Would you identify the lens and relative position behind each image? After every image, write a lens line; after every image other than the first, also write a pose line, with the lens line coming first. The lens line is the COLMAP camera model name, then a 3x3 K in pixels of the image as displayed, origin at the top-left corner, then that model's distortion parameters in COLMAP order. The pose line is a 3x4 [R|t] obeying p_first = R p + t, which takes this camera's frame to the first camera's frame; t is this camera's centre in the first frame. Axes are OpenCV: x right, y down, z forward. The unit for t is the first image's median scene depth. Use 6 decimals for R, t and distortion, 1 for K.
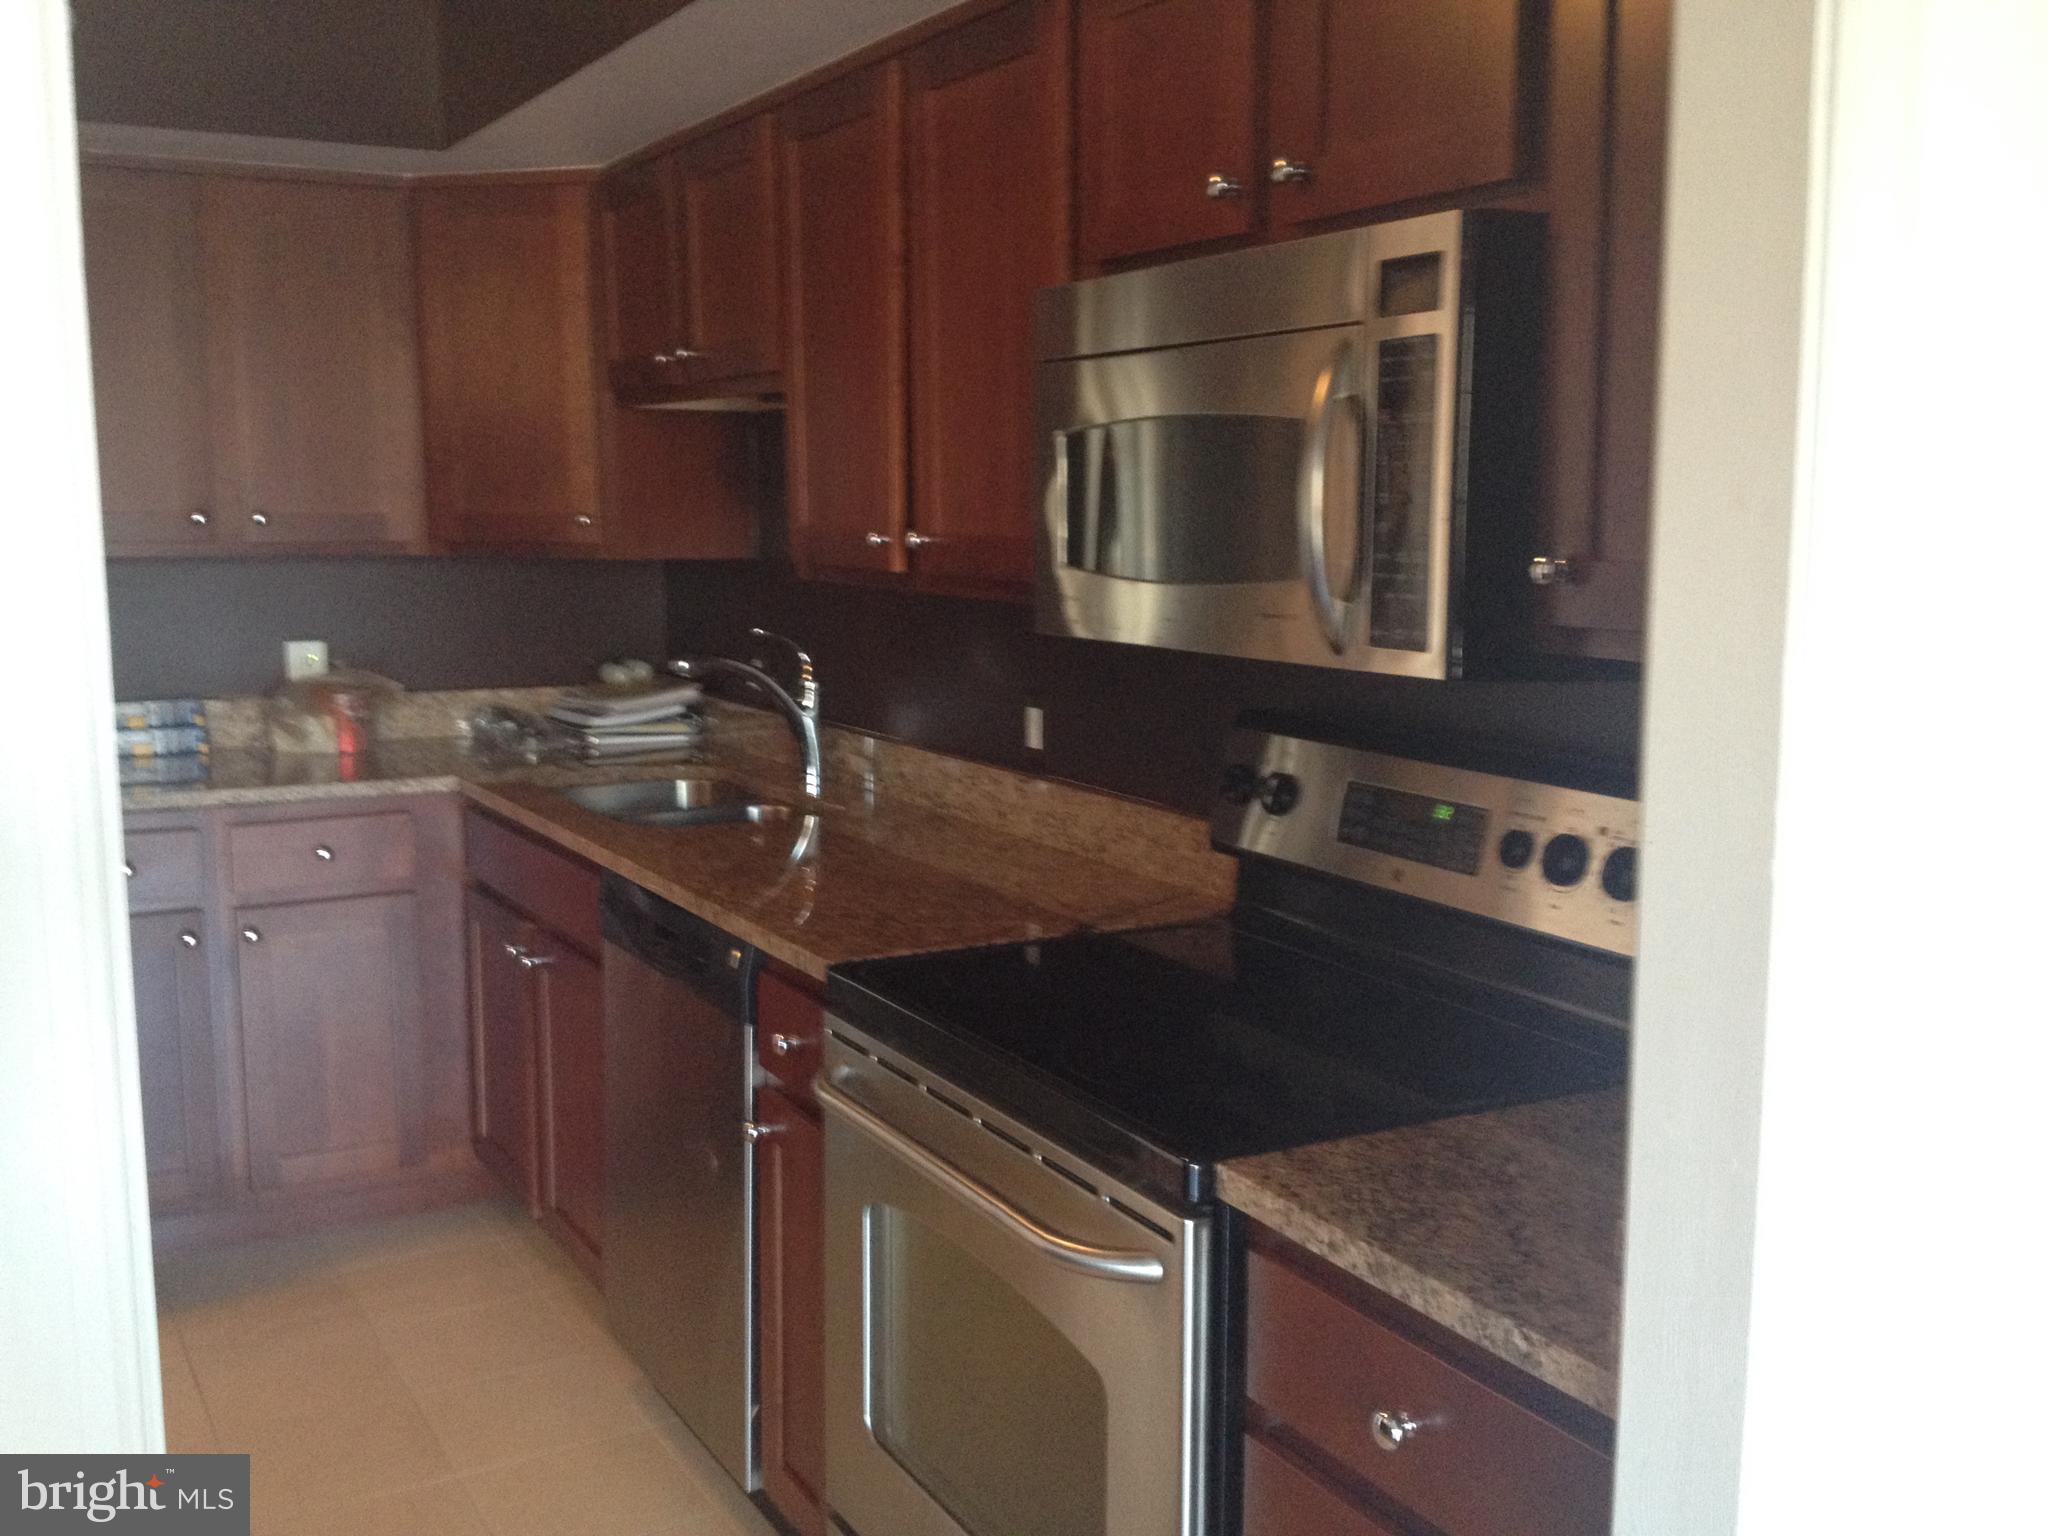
lens RADIAL K [[1949.8, 0, 1024.0], [0, 1949.8, 768.0], [0, 0, 1]] dist [0.121044, -0.294590]
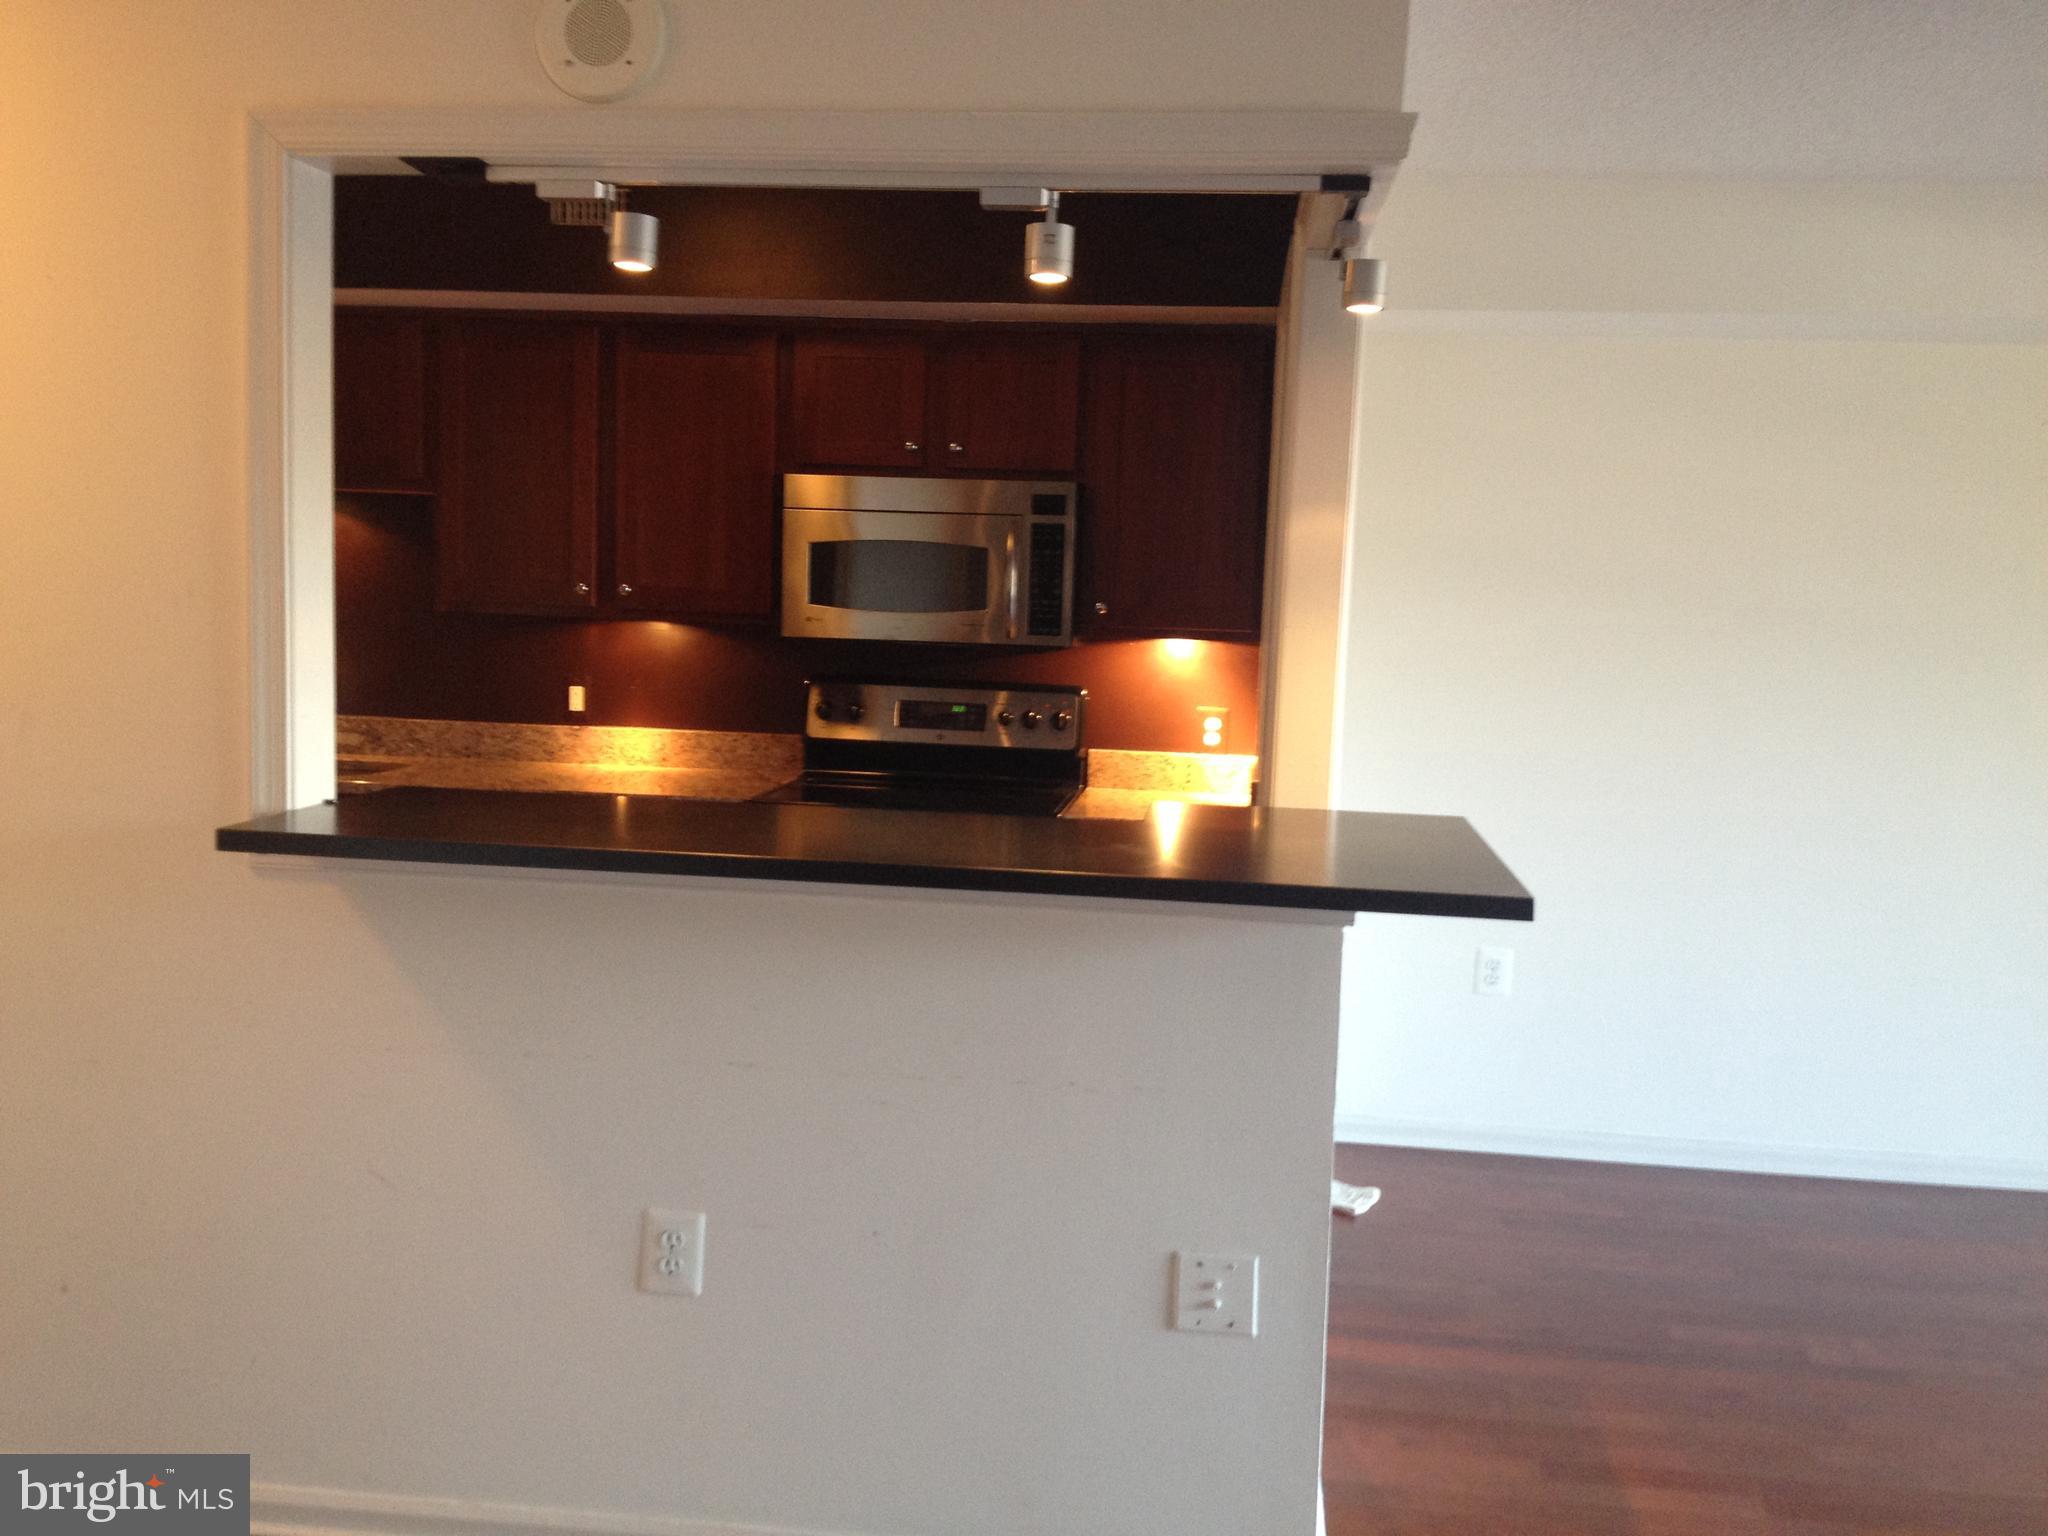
lens RADIAL K [[1949.8, 0, 1024.0], [0, 1949.8, 768.0], [0, 0, 1]] dist [0.121044, -0.294590]
pose [[0.576392, -0.062719, 0.814763, -1.365744], [0.081496, 0.996492, 0.019055, 0.045792], [-0.813100, 0.055417, 0.579481, -0.359775]]
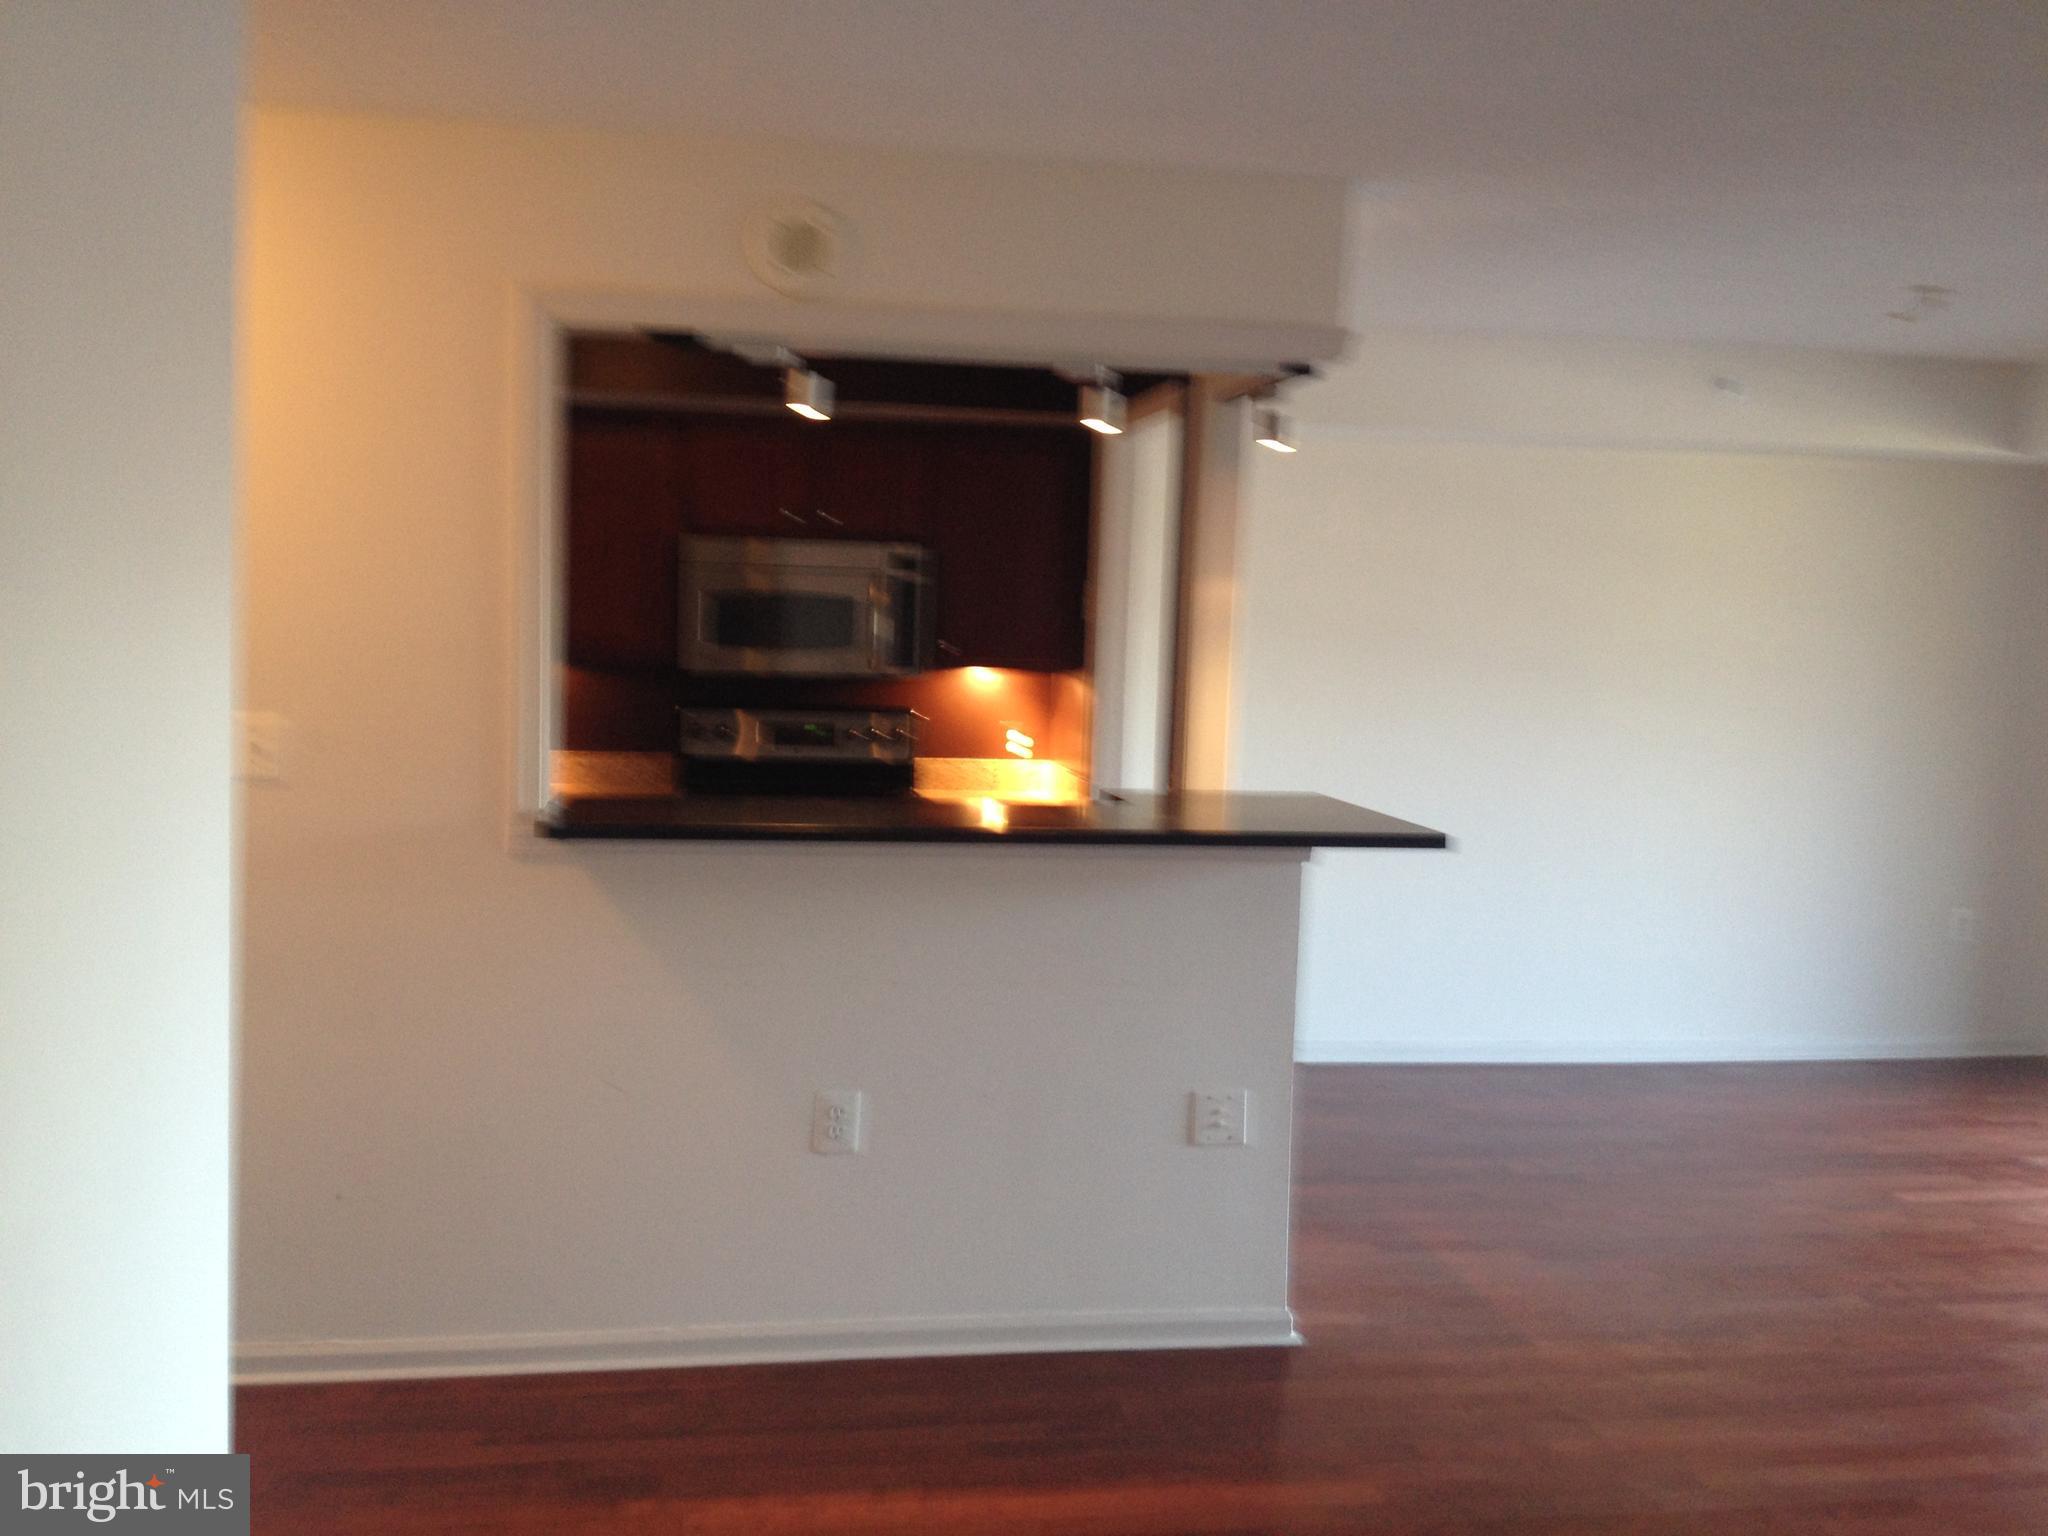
lens RADIAL K [[1949.8, 0, 1024.0], [0, 1949.8, 768.0], [0, 0, 1]] dist [0.121044, -0.294590]
pose [[0.335538, -0.068008, 0.939569, -1.951417], [0.104437, 0.993928, 0.034647, 0.012411], [-0.936220, 0.086500, 0.340603, -0.218982]]
